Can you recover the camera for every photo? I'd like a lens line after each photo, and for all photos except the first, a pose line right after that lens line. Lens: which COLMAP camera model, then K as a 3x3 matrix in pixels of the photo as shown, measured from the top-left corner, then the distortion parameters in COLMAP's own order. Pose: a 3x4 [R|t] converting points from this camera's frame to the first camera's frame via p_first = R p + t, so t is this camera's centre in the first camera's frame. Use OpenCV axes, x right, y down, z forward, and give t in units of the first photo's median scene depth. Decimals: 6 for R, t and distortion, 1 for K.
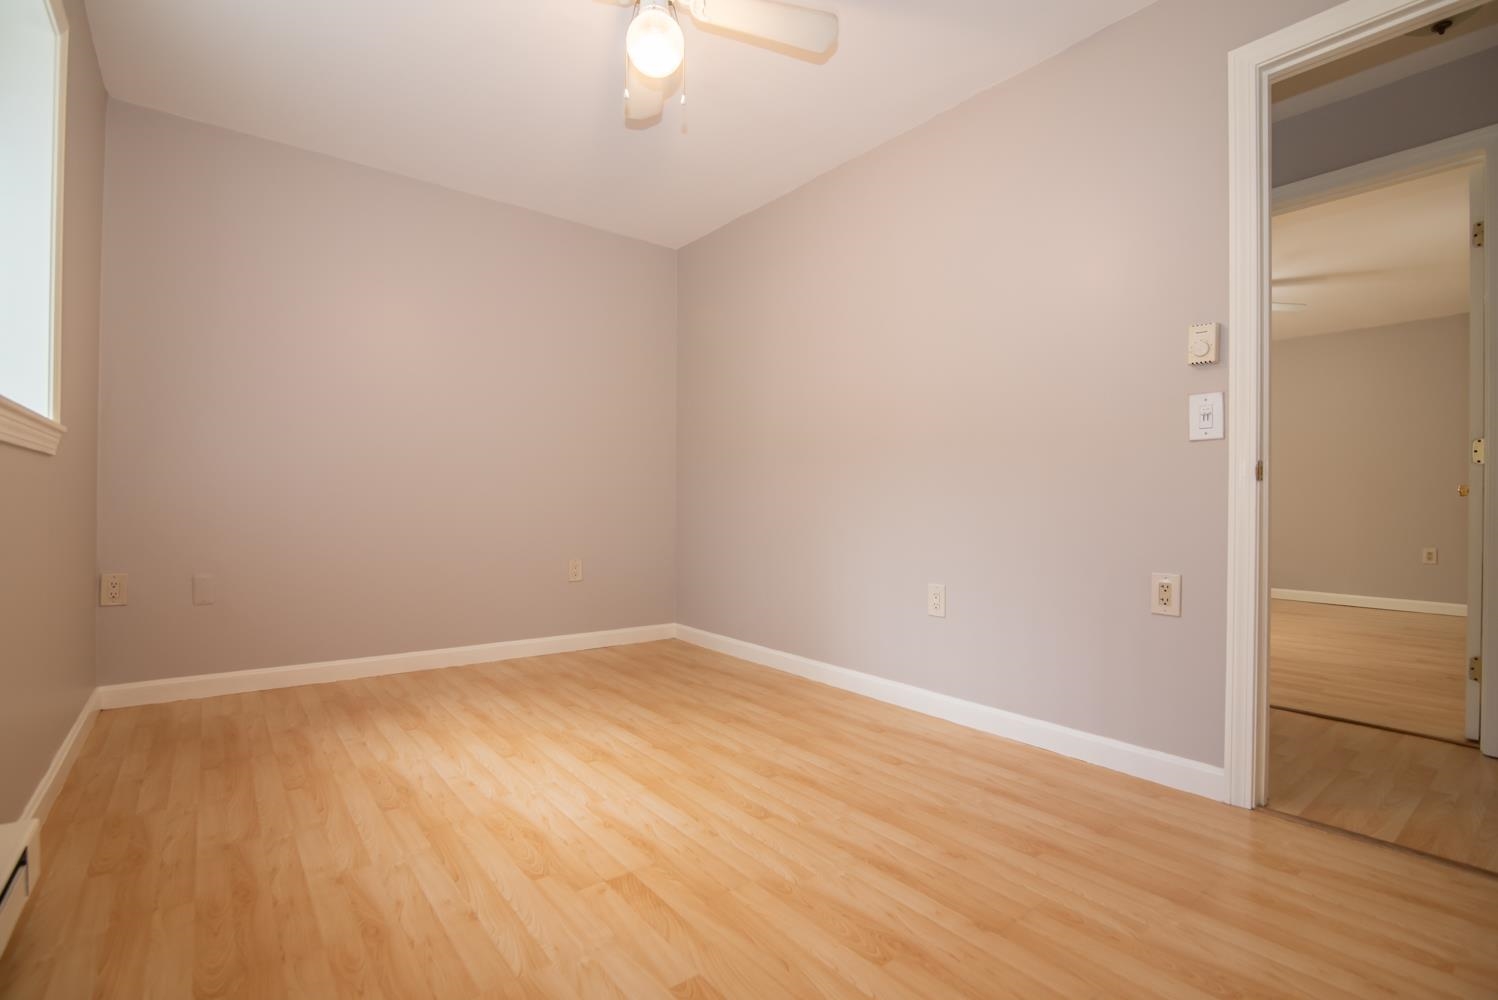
lens RADIAL K [[687.4, 0, 744.9], [0, 687.4, 503.8], [0, 0, 1]] dist [-0.020636, 0.000855]
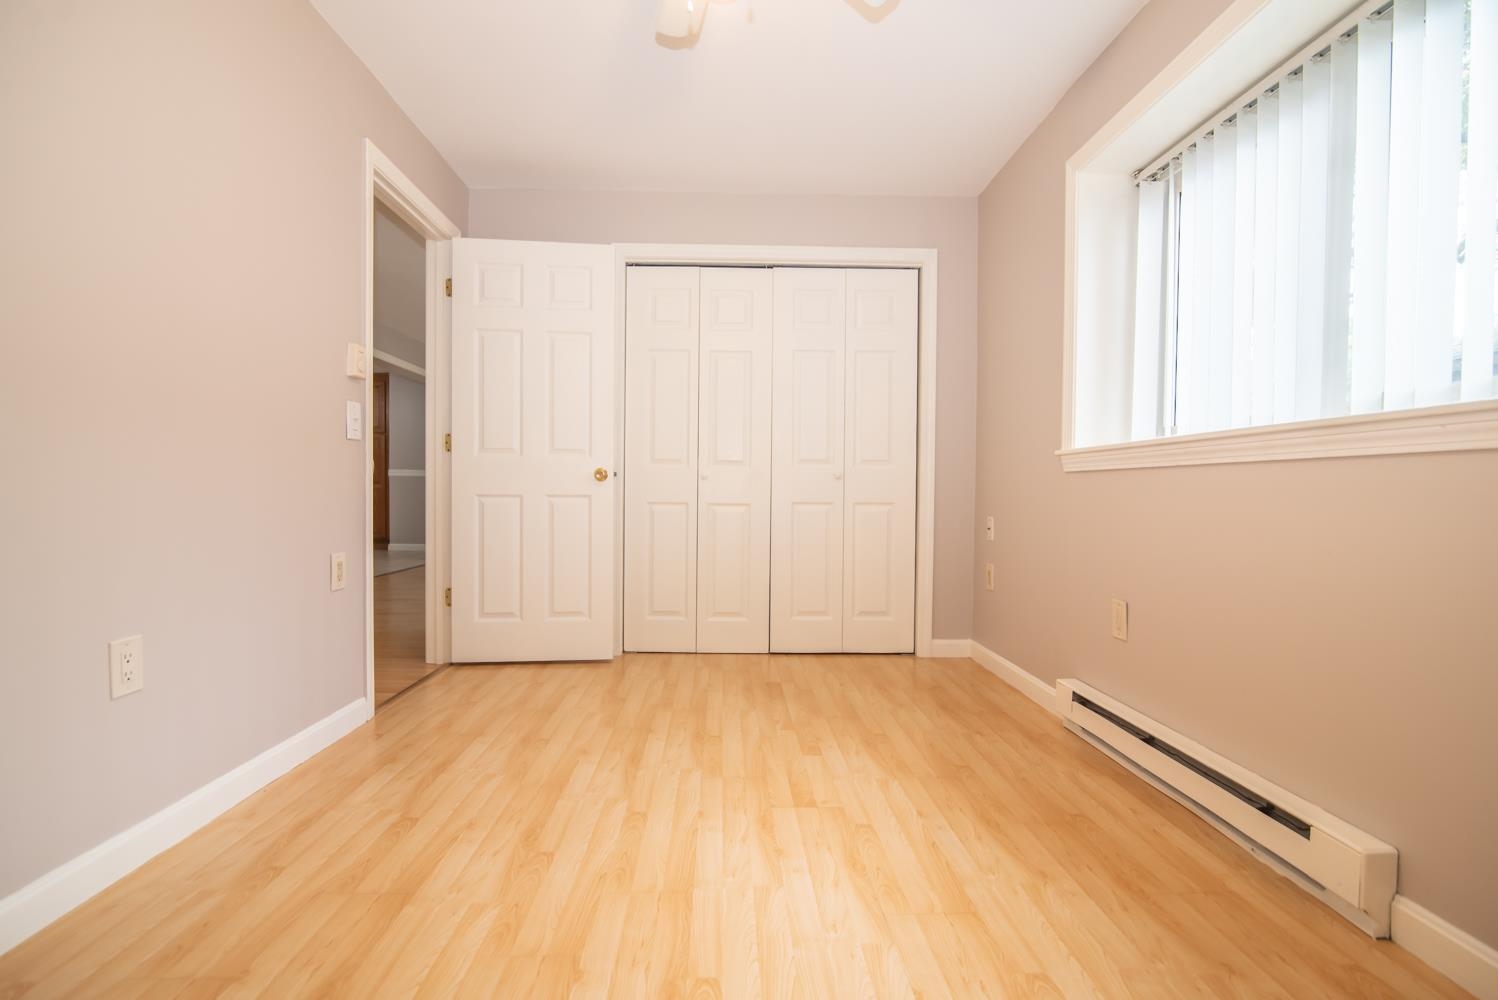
lens RADIAL K [[687.4, 0, 744.9], [0, 687.4, 503.8], [0, 0, 1]] dist [-0.020636, 0.000855]
pose [[-0.806164, -0.028687, 0.590996, -0.531814], [-0.018126, 0.999553, 0.023794, -0.017029], [-0.591414, 0.008469, -0.806323, 1.350364]]
